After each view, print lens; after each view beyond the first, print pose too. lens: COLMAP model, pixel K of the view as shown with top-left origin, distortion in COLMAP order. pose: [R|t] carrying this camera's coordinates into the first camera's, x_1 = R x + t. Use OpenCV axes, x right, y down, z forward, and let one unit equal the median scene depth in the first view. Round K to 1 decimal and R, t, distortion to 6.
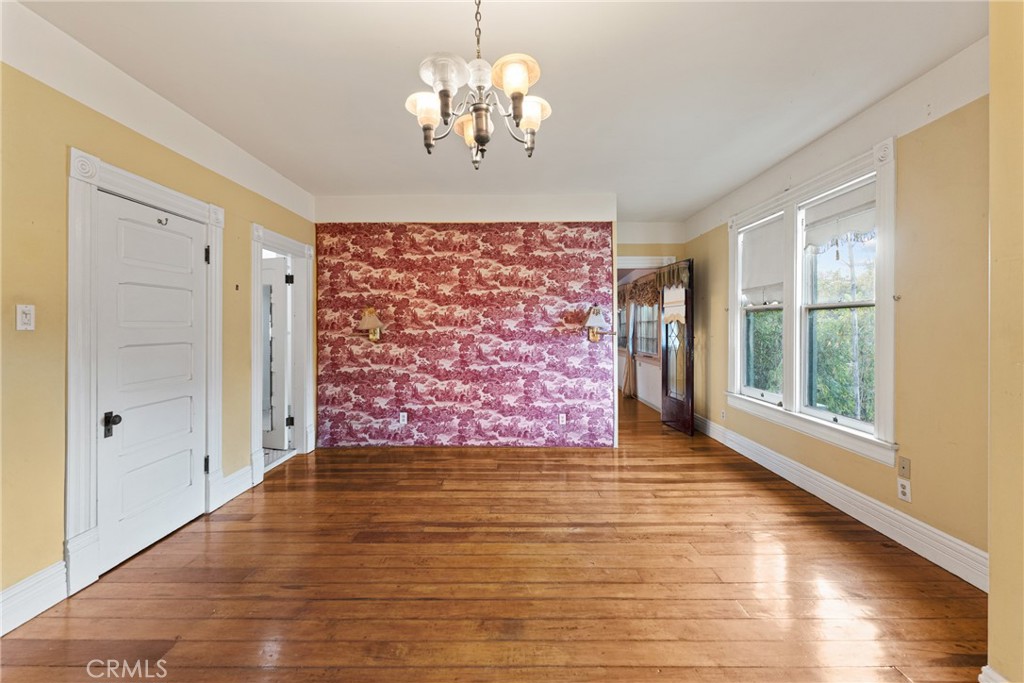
lens RADIAL K [[412.4, 0, 513.6], [0, 412.4, 325.5], [0, 0, 1]] dist [-0.000737, 0.000477]
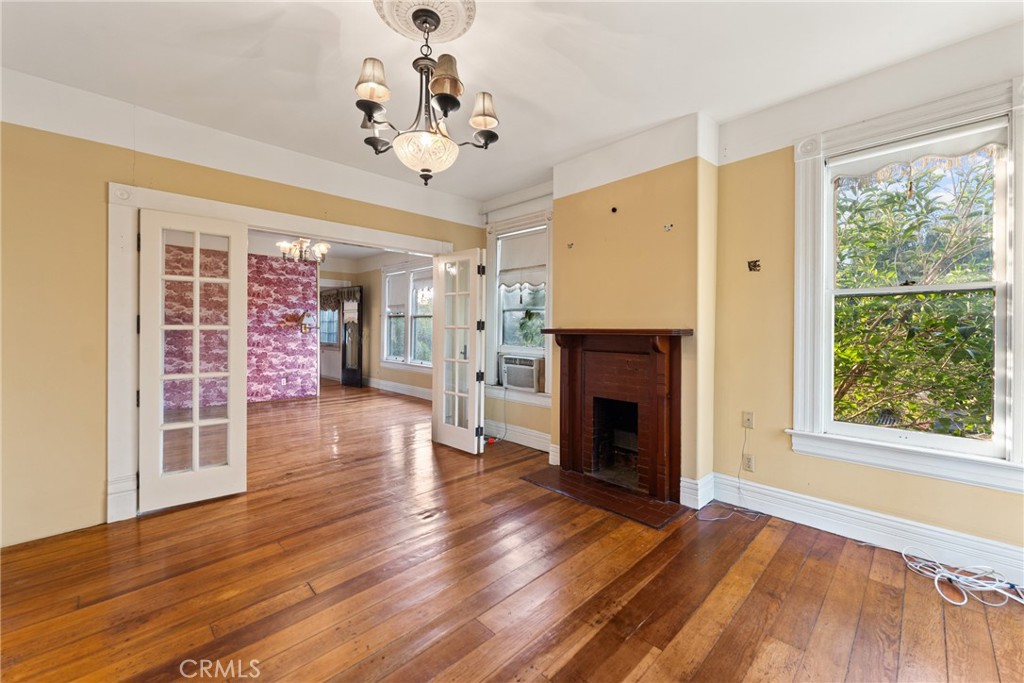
lens RADIAL K [[412.4, 0, 508.6], [0, 412.4, 323.1], [0, 0, 1]] dist [-0.000737, 0.000477]
pose [[0.710383, 0.012724, 0.703700, -0.386287], [-0.008737, 0.999919, -0.009261, 0.007301], [-0.703761, 0.000430, 0.710437, -0.740017]]
